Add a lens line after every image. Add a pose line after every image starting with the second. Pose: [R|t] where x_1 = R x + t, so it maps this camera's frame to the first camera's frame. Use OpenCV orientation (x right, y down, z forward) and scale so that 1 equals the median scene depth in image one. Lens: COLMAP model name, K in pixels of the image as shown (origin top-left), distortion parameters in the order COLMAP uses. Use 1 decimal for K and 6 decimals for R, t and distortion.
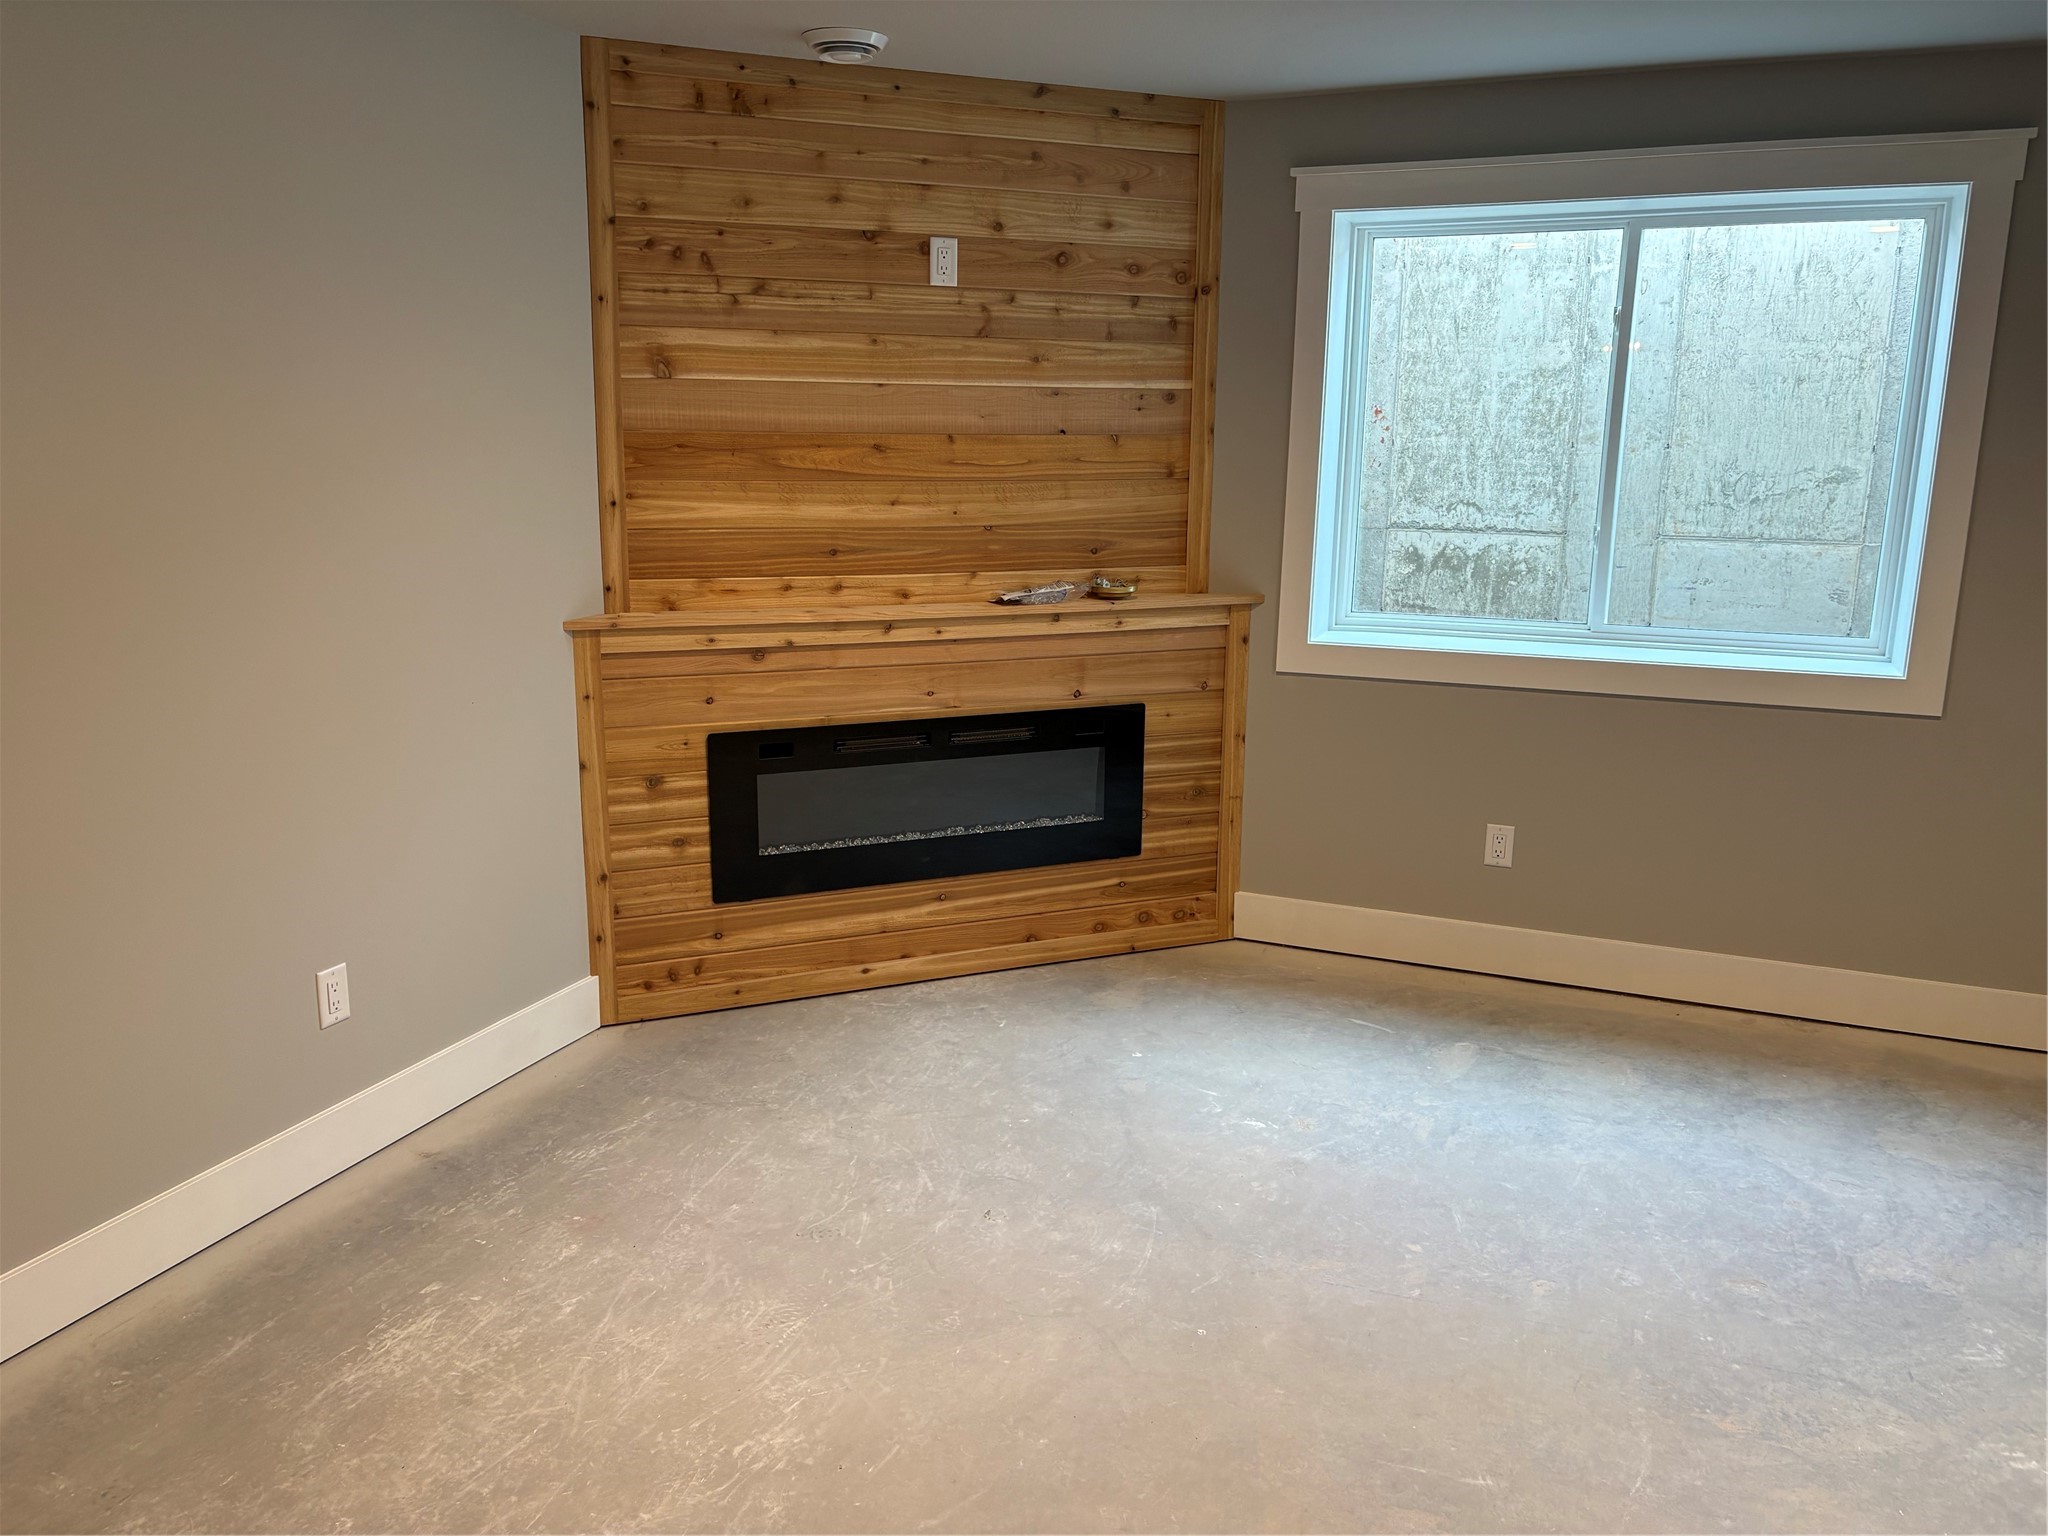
lens RADIAL K [[1540.5, 0, 1026.6], [0, 1540.5, 757.4], [0, 0, 1]] dist [0.033681, -0.056905]
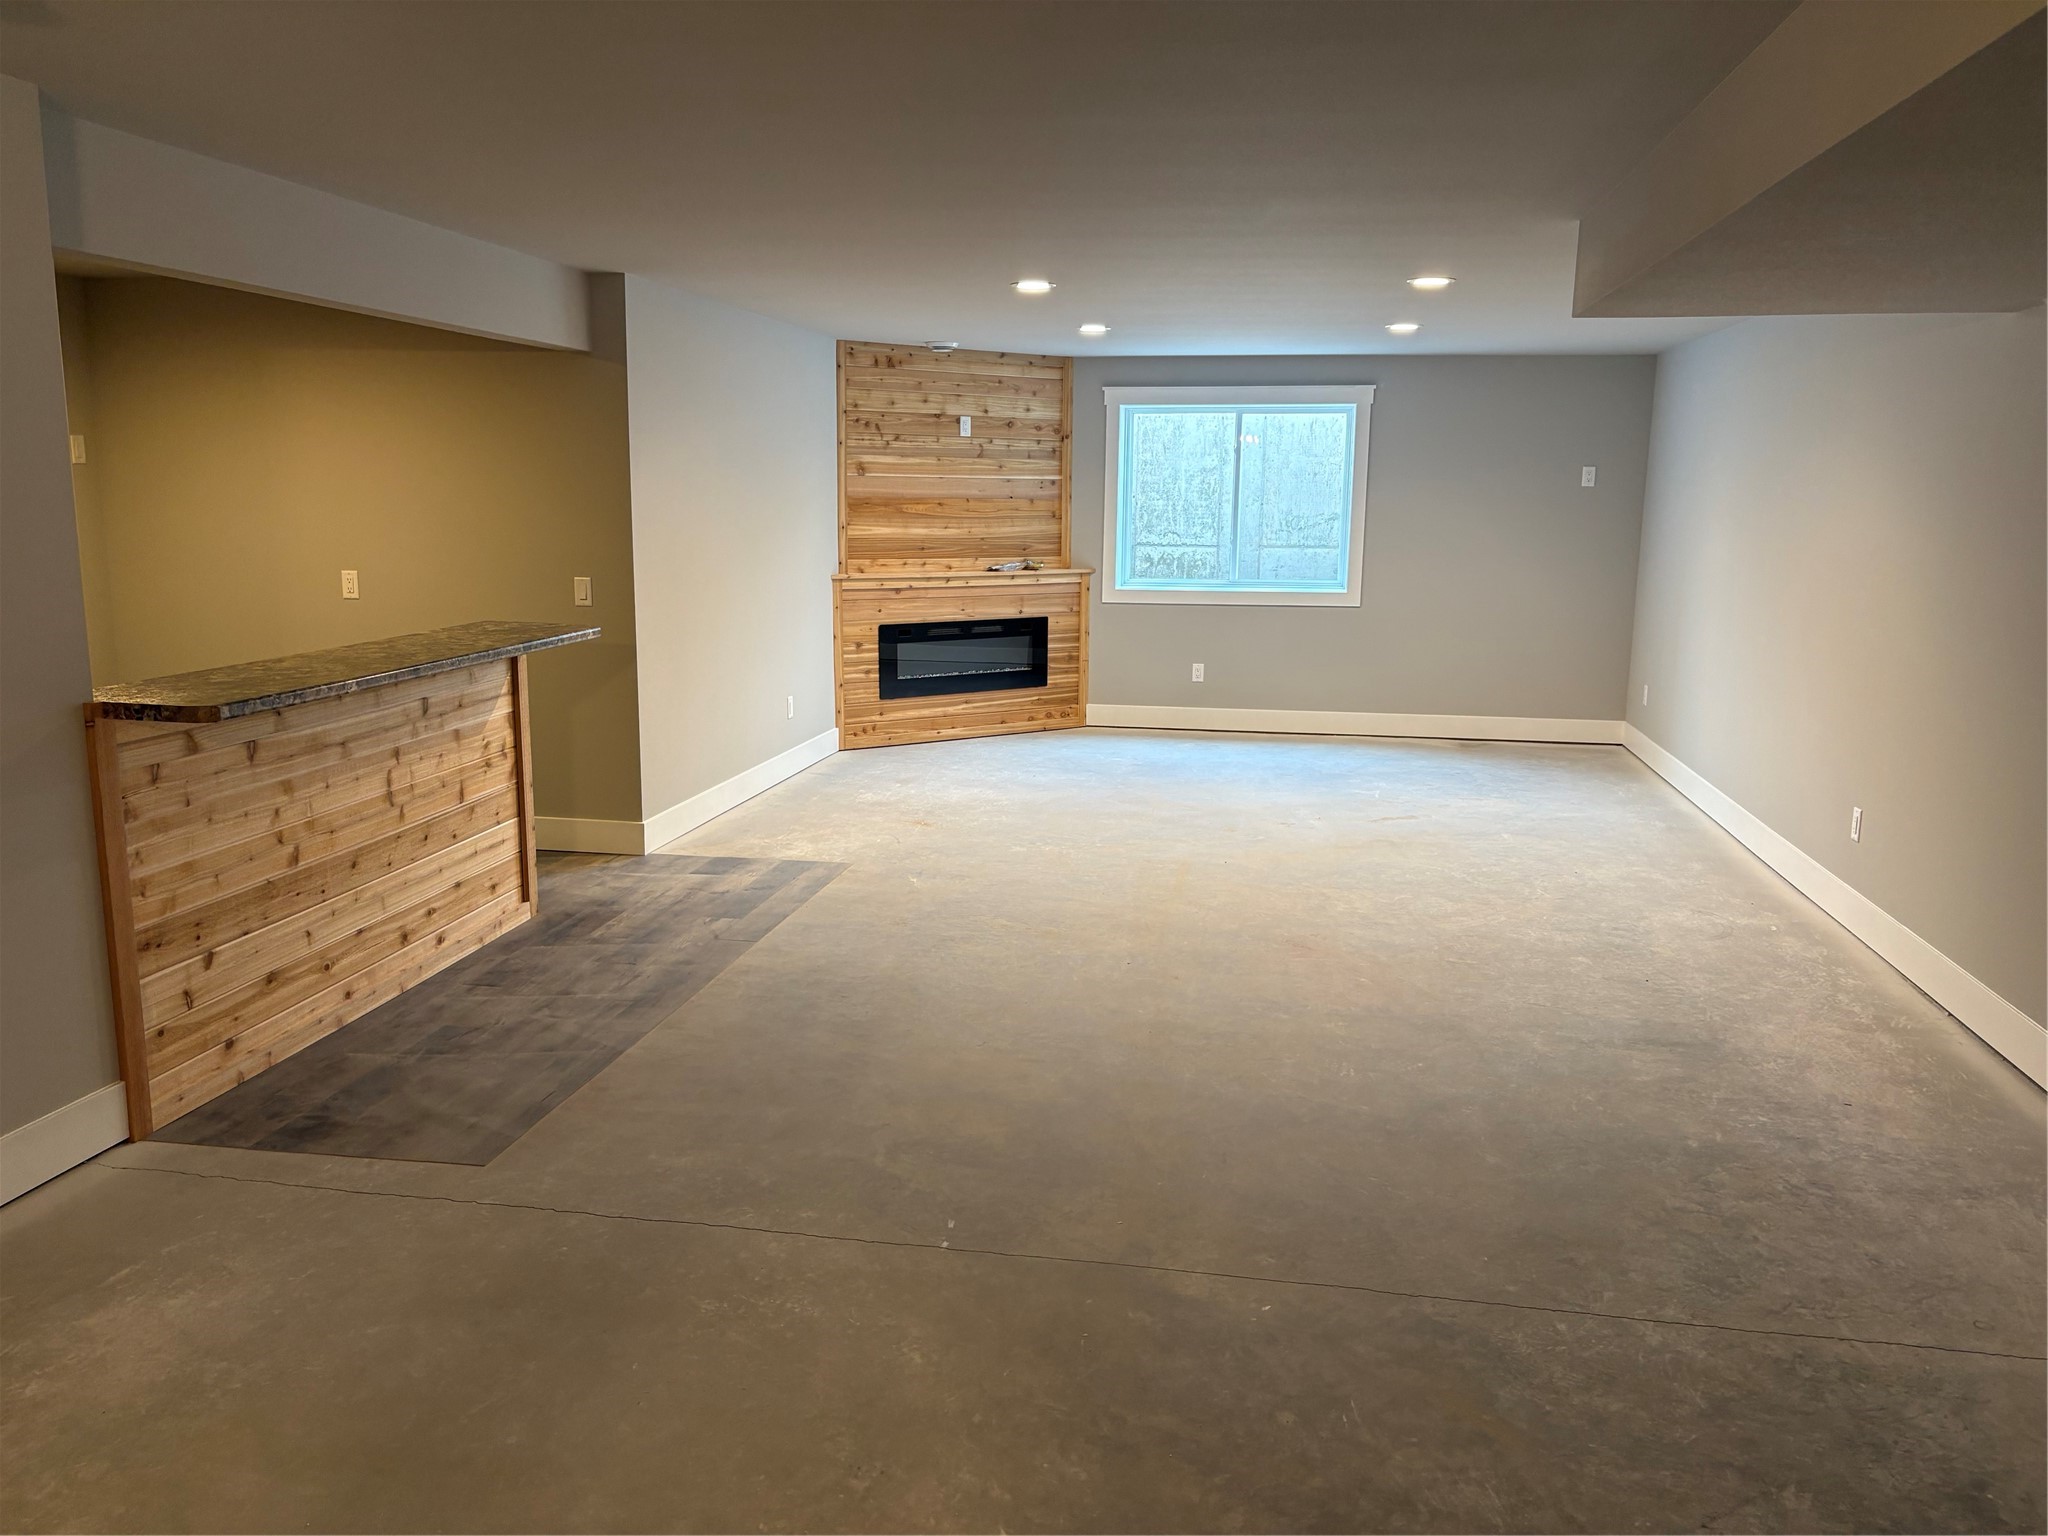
lens RADIAL K [[1555.0, 0, 1058.1], [0, 1555.0, 769.6], [0, 0, 1]] dist [0.083241, -0.001691]
pose [[0.972792, -0.041049, 0.228013, -0.468187], [0.049732, 0.998235, -0.032467, 0.281771], [-0.226278, 0.042923, 0.973117, -1.301598]]
